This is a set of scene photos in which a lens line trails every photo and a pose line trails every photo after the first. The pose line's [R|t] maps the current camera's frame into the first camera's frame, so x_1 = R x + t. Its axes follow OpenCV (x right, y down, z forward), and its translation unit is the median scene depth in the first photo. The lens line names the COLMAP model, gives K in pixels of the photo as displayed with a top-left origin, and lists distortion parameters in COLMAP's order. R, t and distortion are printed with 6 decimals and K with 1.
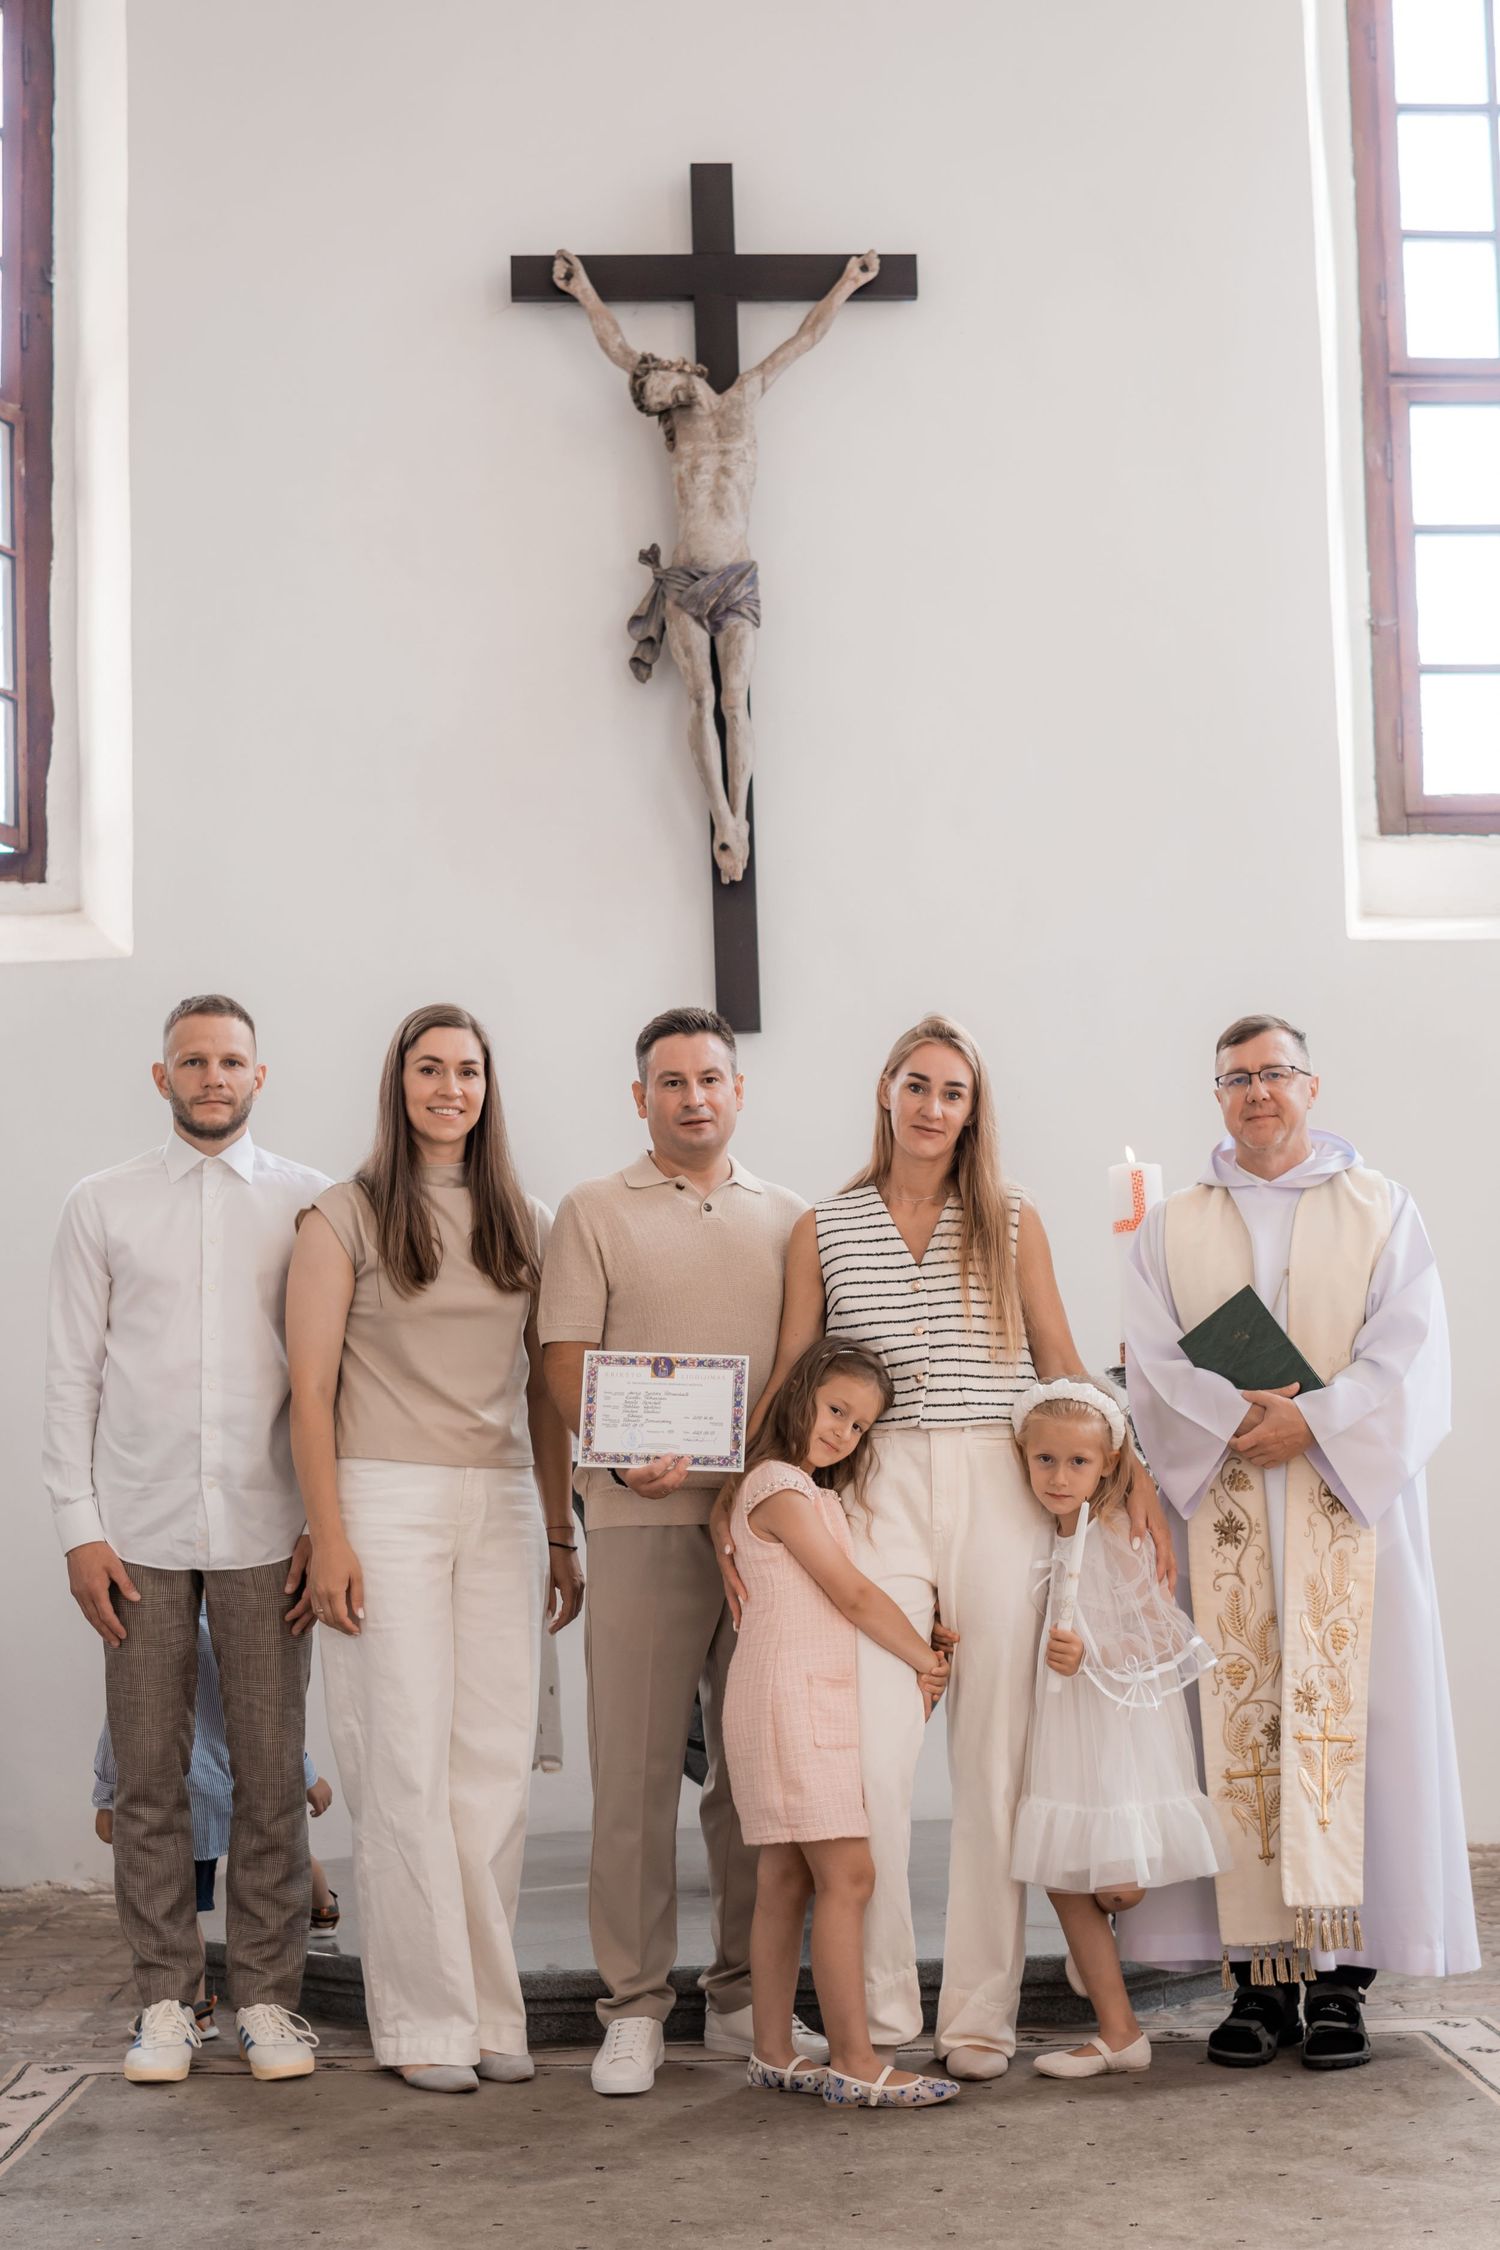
lens RADIAL K [[3218.6, 0, 750.0], [0, 3218.6, 1125.0], [0, 0, 1]] dist [-0.031849, -0.076327]
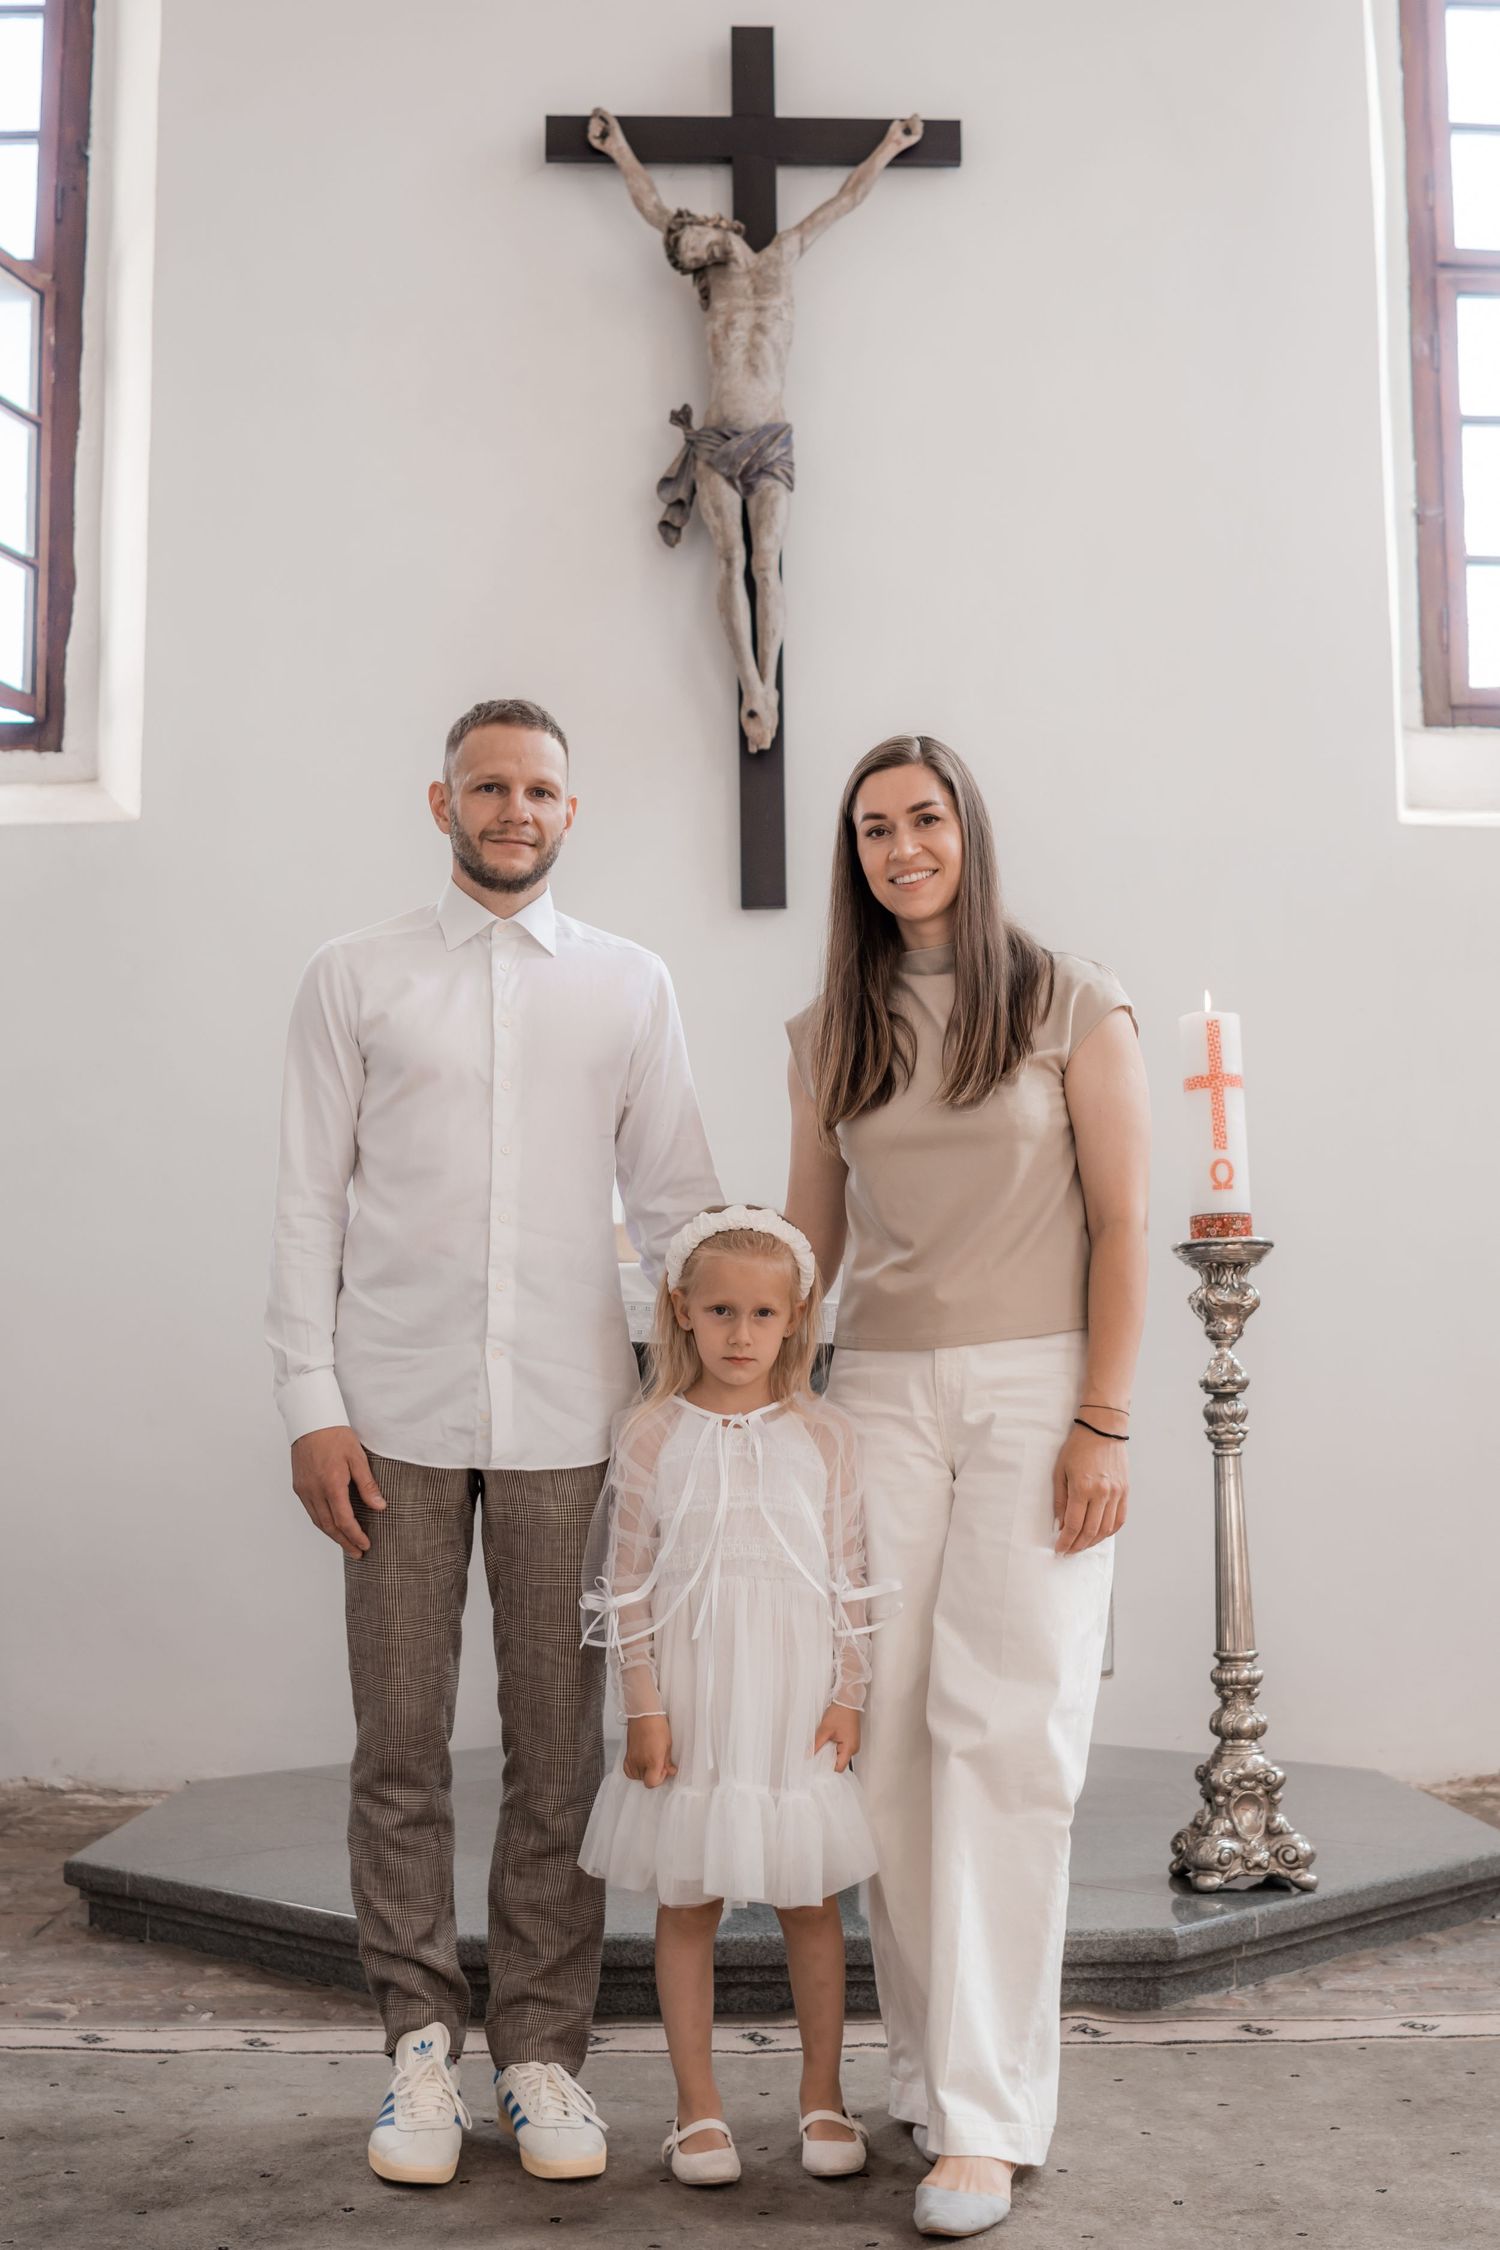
lens RADIAL K [[2293.8, 0, 750.0], [0, 2293.8, 1125.0], [0, 0, 1]] dist [-0.050315, 0.003155]
pose [[0.999742, 0.018884, -0.012614, 0.002245], [-0.019033, 0.999749, -0.011786, 0.044155], [0.012388, 0.012023, 0.999851, 0.315396]]
